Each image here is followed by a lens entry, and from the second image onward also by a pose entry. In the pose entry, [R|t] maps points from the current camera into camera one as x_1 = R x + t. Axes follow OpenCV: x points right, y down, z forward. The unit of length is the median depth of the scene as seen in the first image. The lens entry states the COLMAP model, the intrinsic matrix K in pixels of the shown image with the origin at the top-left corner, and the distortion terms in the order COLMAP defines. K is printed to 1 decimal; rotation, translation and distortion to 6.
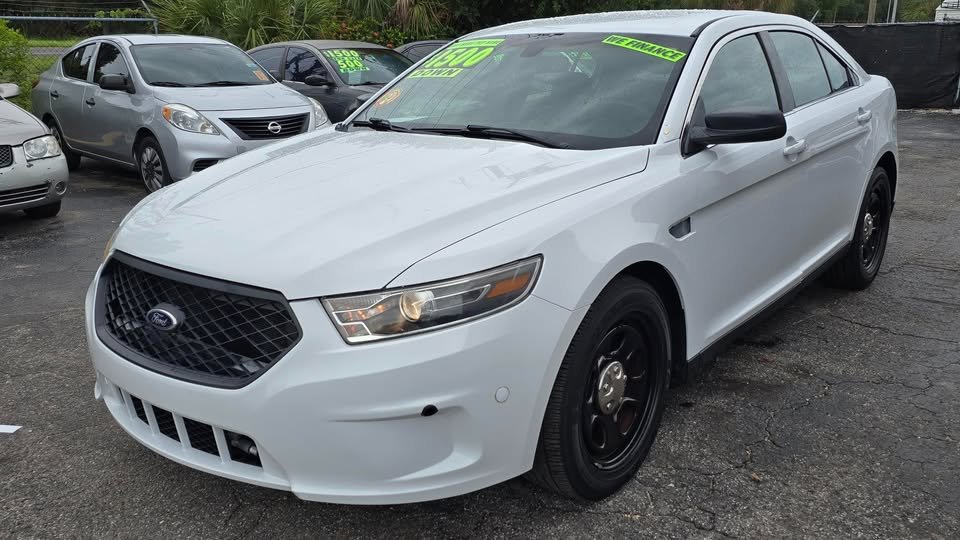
lens RADIAL K [[824.7, 0, 434.6], [0, 824.7, 233.9], [0, 0, 1]] dist [0.115500, -0.139806]
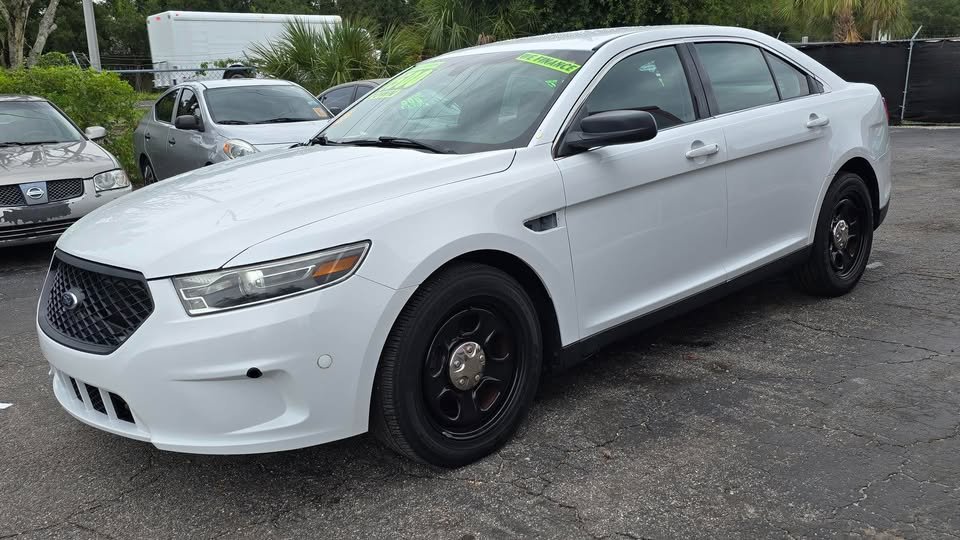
lens RADIAL K [[824.7, 0, 434.6], [0, 824.7, 233.9], [0, 0, 1]] dist [0.115500, -0.139806]
pose [[0.986730, -0.014237, -0.161743, 0.319671], [0.006795, 0.998896, -0.046472, 0.055361], [0.162226, 0.044756, 0.985738, -0.086207]]
